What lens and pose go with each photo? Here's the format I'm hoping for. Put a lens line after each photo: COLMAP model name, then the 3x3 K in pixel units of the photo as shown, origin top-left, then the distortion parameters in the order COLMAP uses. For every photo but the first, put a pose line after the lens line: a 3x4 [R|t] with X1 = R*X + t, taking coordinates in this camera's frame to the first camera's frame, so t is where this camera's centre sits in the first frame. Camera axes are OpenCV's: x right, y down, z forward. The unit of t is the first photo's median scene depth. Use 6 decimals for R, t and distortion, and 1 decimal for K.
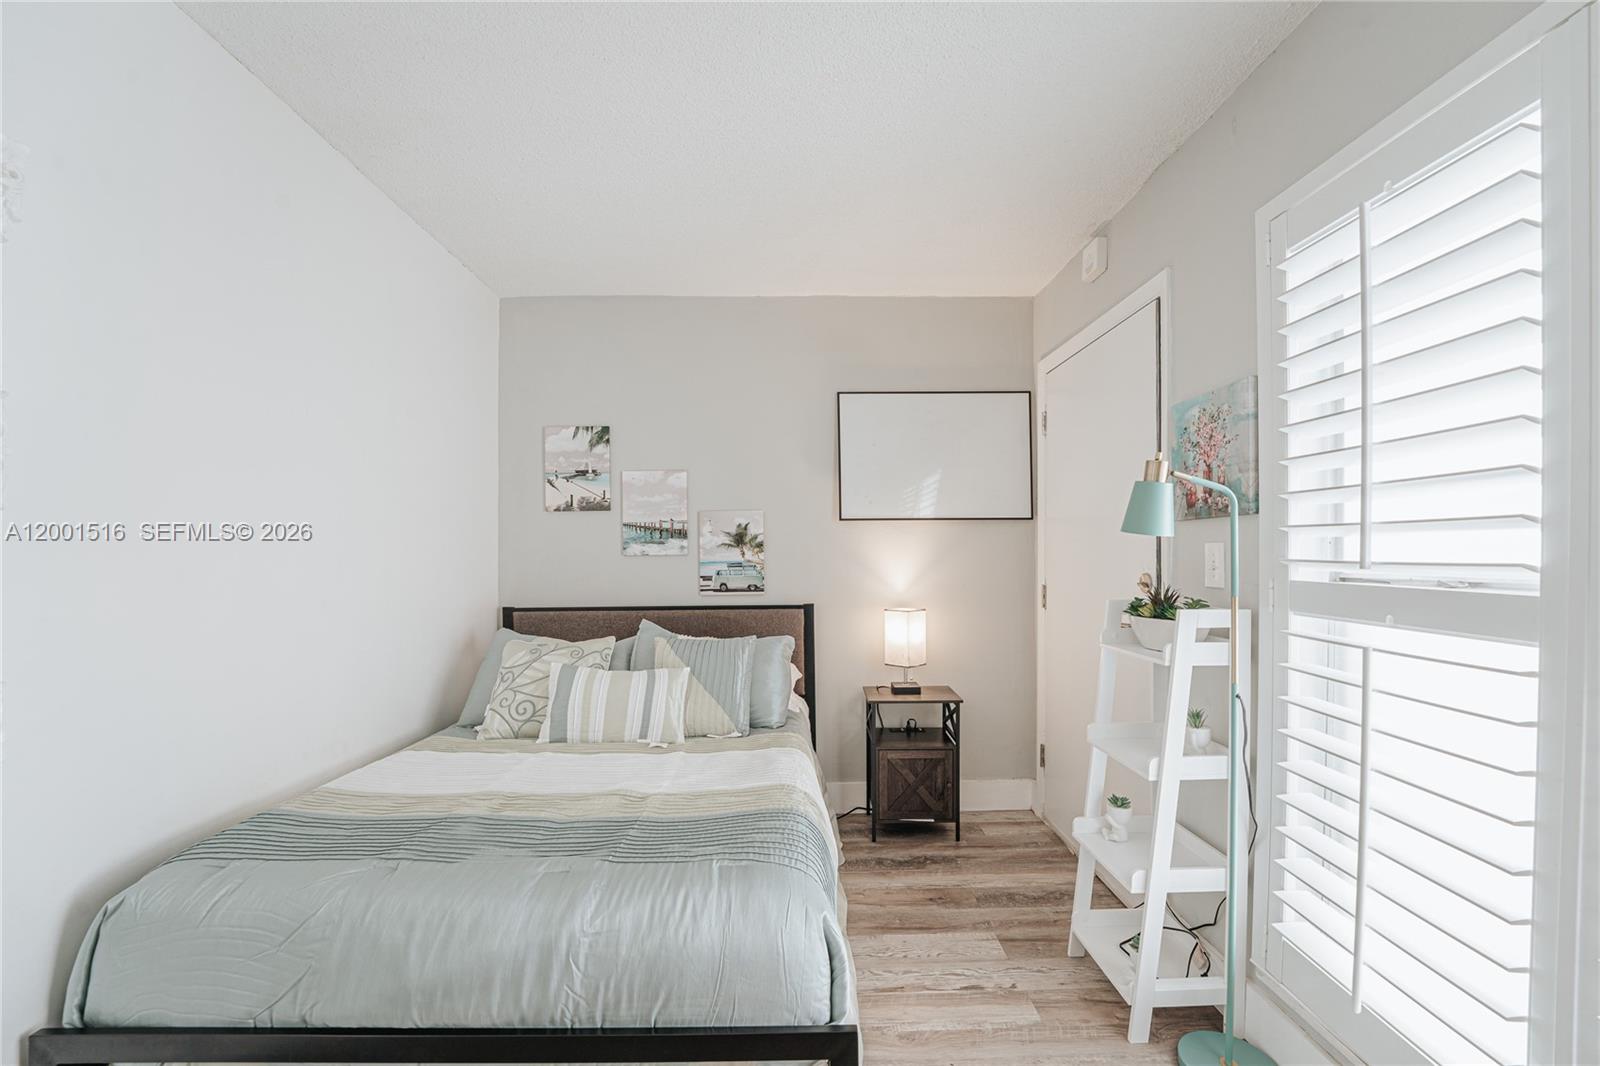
lens RADIAL K [[677.0, 0, 792.0], [0, 677.0, 554.2], [0, 0, 1]] dist [-0.028666, 0.003525]
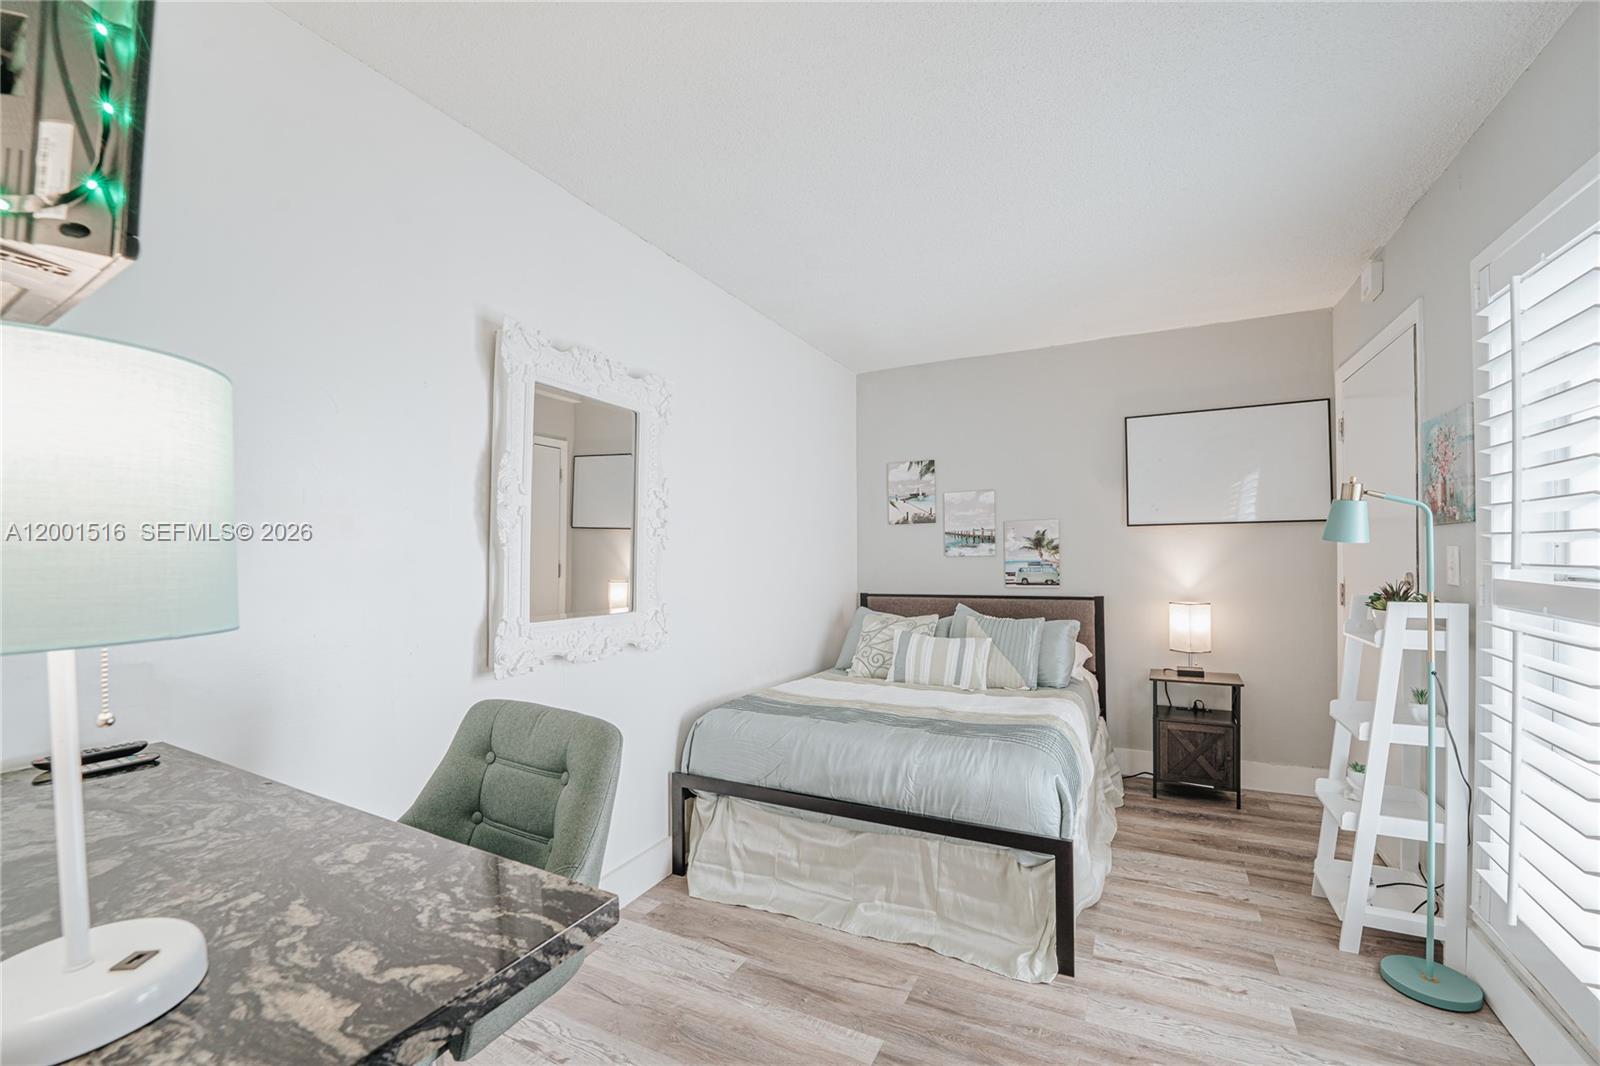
lens RADIAL K [[677.0, 0, 771.2], [0, 677.0, 551.0], [0, 0, 1]] dist [-0.028666, 0.003525]
pose [[0.871284, -0.005259, -0.490752, 0.160193], [0.004805, 0.999986, -0.002184, -0.010733], [0.490756, -0.000455, 0.871297, -0.502807]]
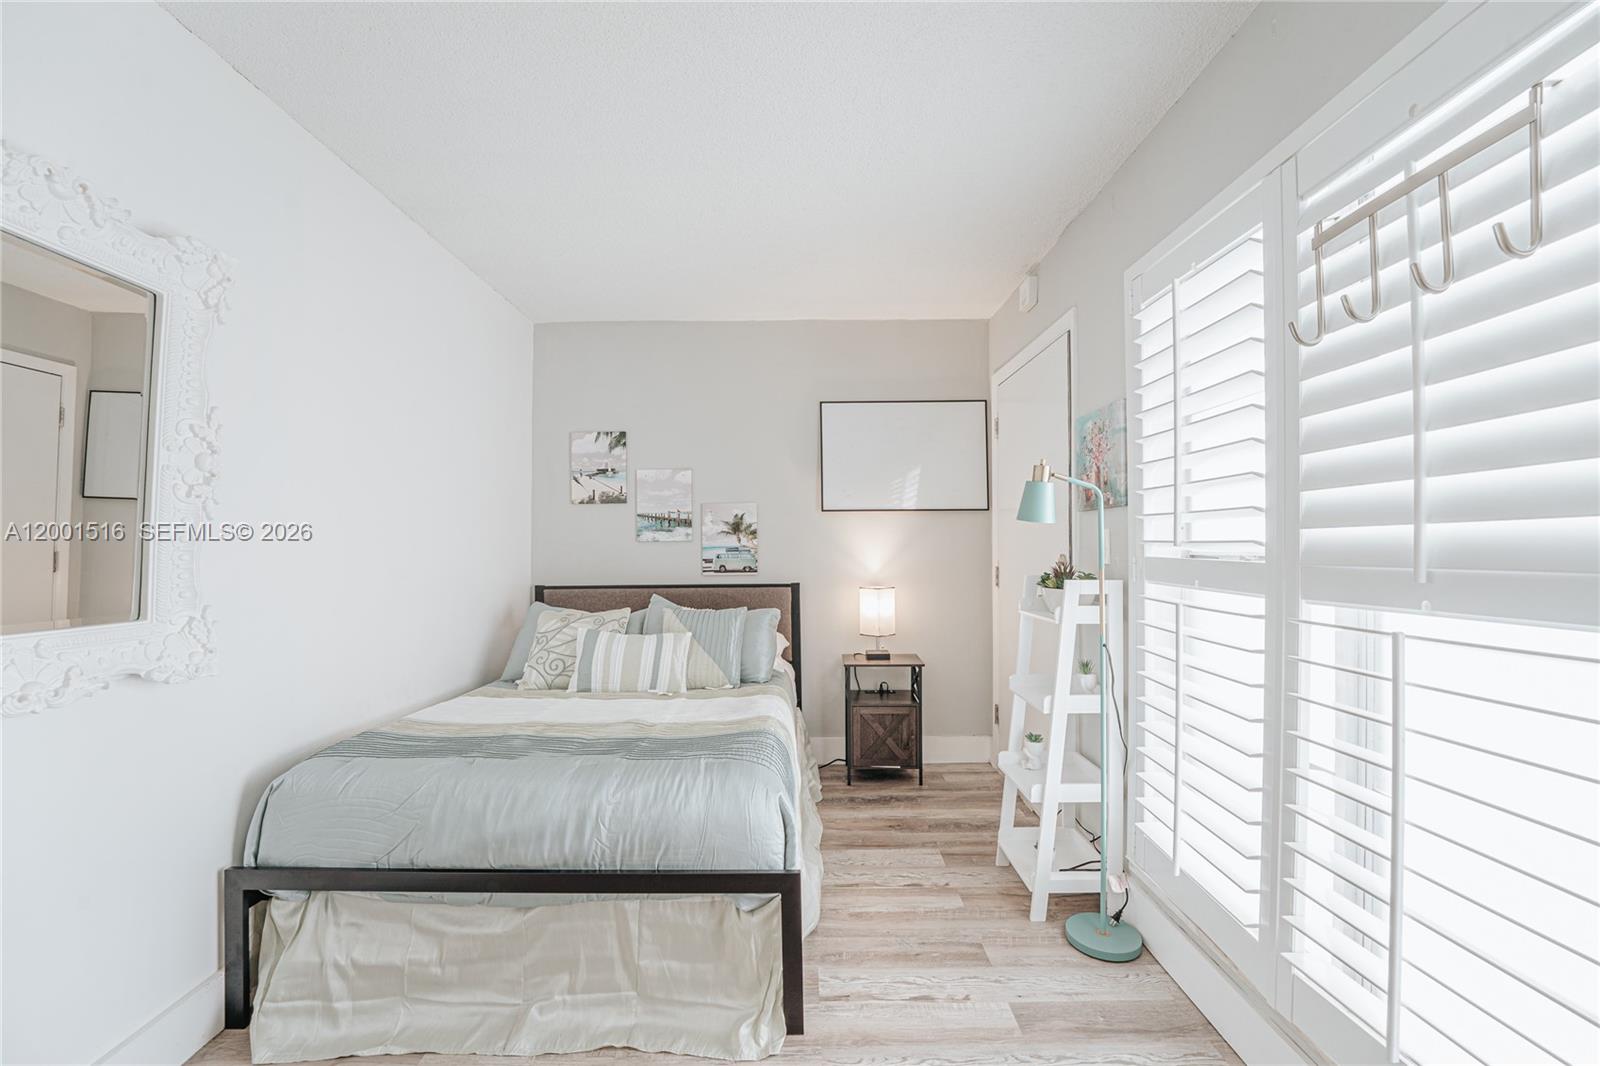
lens RADIAL K [[677.0, 0, 790.2], [0, 677.0, 533.0], [0, 0, 1]] dist [-0.028666, 0.003525]
pose [[0.999757, -0.000462, -0.022061, 0.064180], [0.000066, 0.999838, -0.017984, 0.013022], [0.022066, 0.017978, 0.999595, -0.258392]]
